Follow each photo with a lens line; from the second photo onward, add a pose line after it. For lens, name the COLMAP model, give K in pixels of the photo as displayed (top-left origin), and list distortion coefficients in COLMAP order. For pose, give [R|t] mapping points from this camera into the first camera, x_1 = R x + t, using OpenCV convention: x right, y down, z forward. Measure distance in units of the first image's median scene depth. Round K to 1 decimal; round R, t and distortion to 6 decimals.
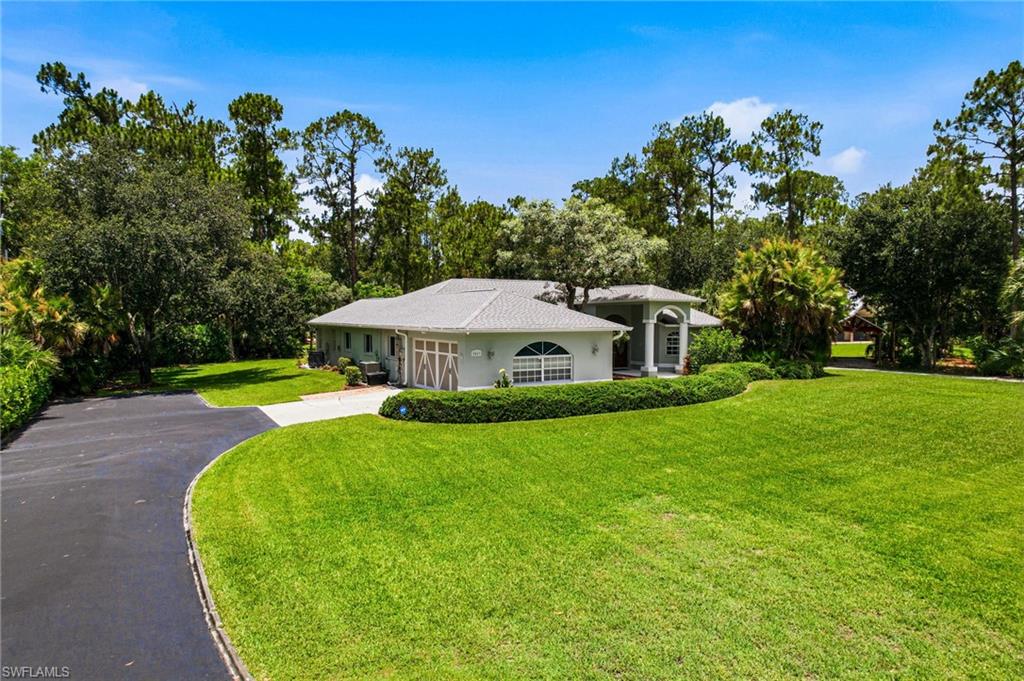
lens RADIAL K [[446.2, 0, 512.0], [0, 446.2, 340.5], [0, 0, 1]] dist [-0.000026, 0.000006]
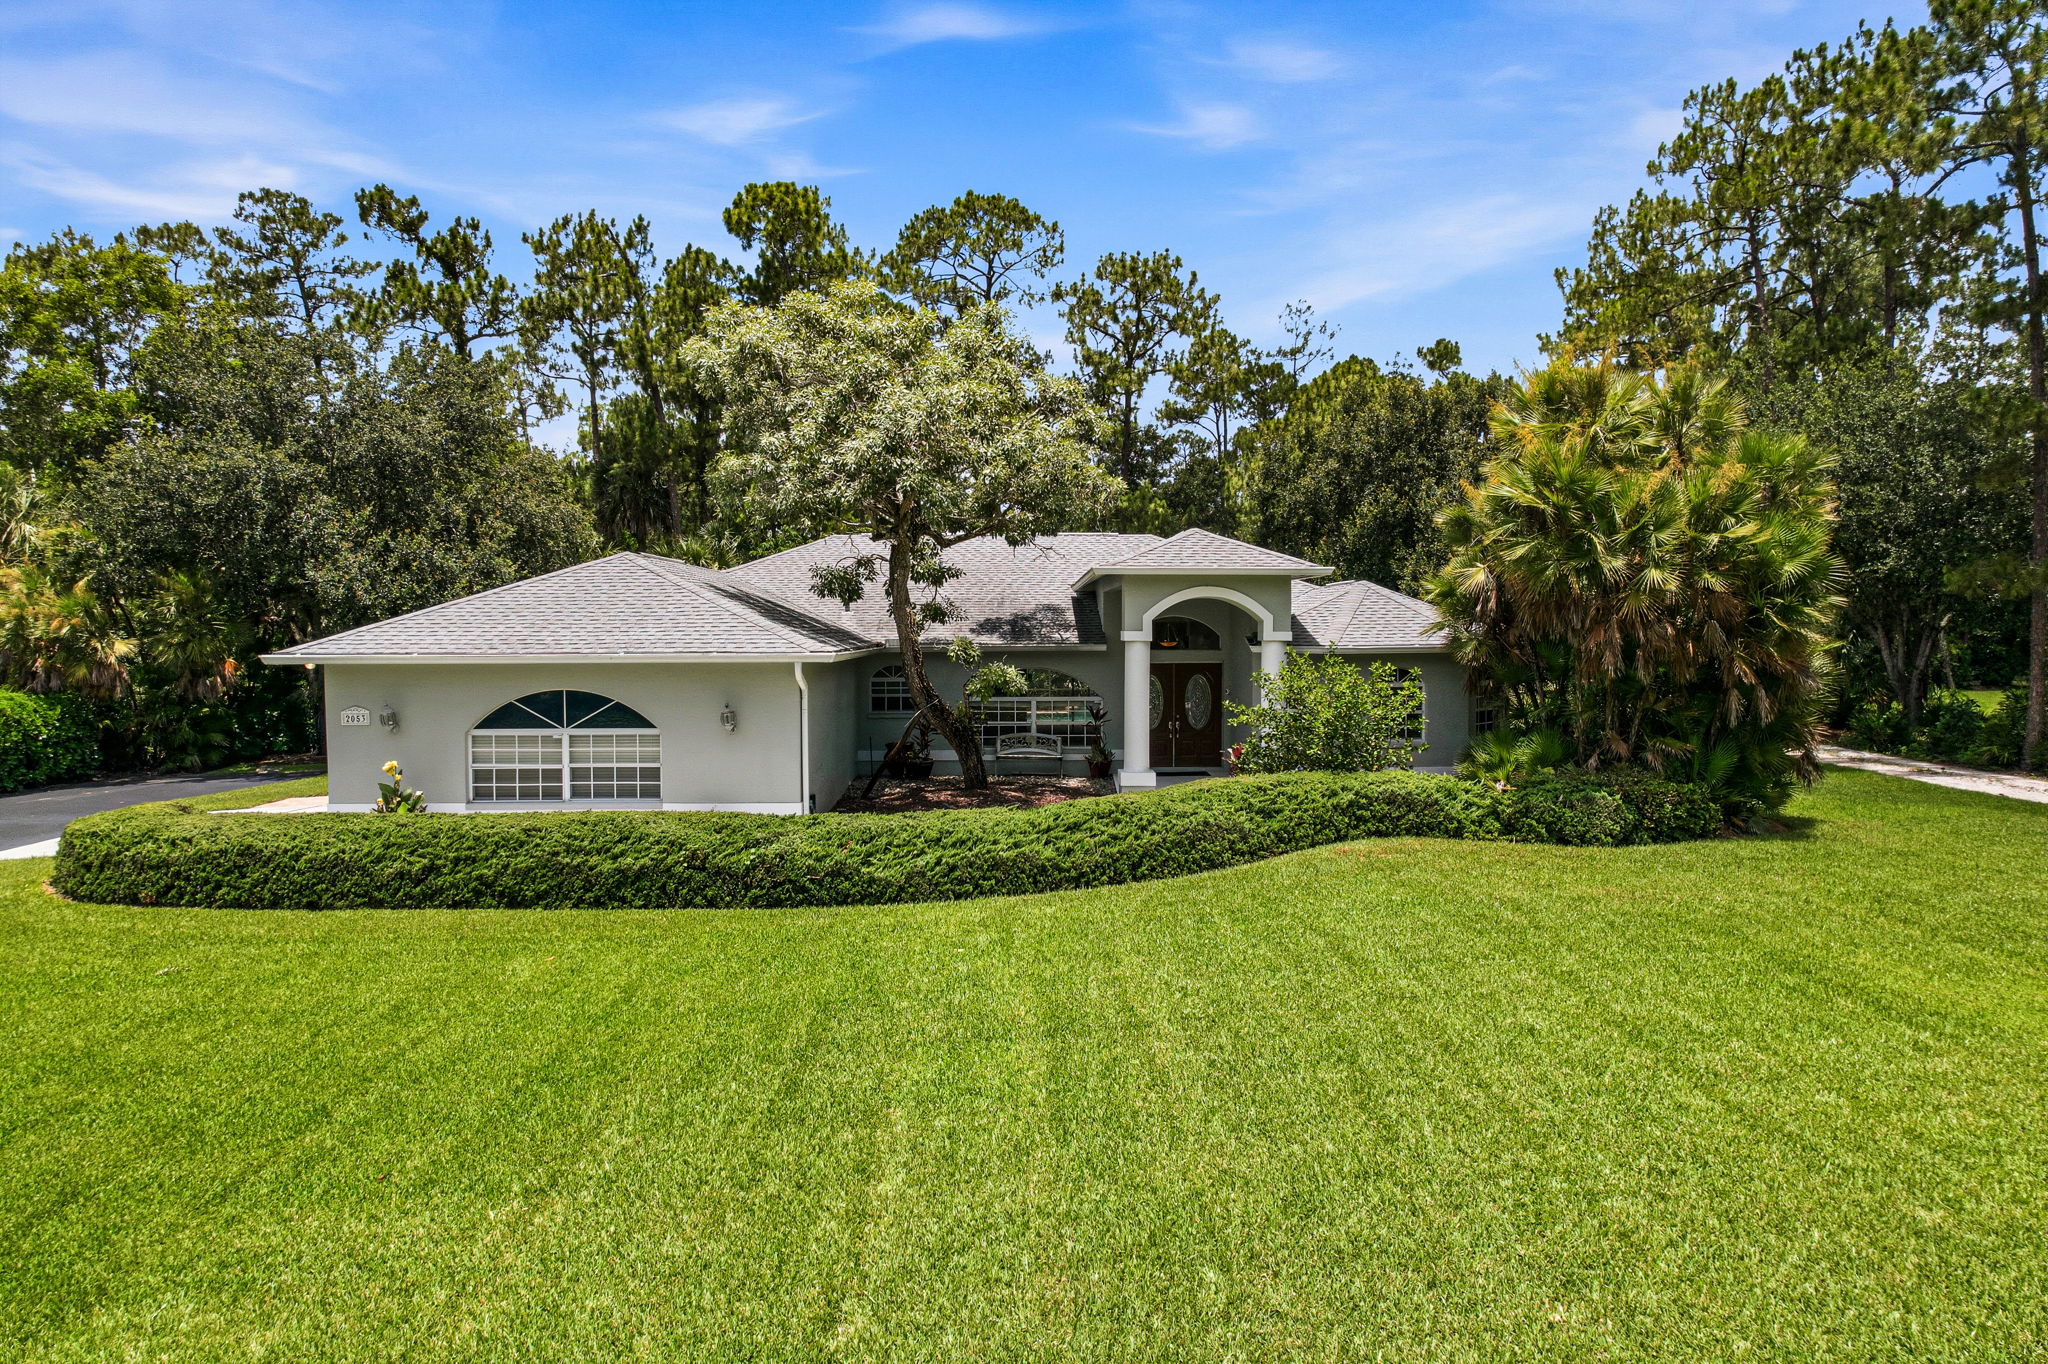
lens RADIAL K [[1000.2, 0, 1024.0], [0, 1000.2, 682.0], [0, 0, 1]] dist [-0.010002, -0.000125]
pose [[0.930481, 0.017248, -0.365933, 0.693311], [-0.017206, 0.999846, 0.003375, -0.013370], [0.365935, 0.003155, 0.930635, 0.366497]]
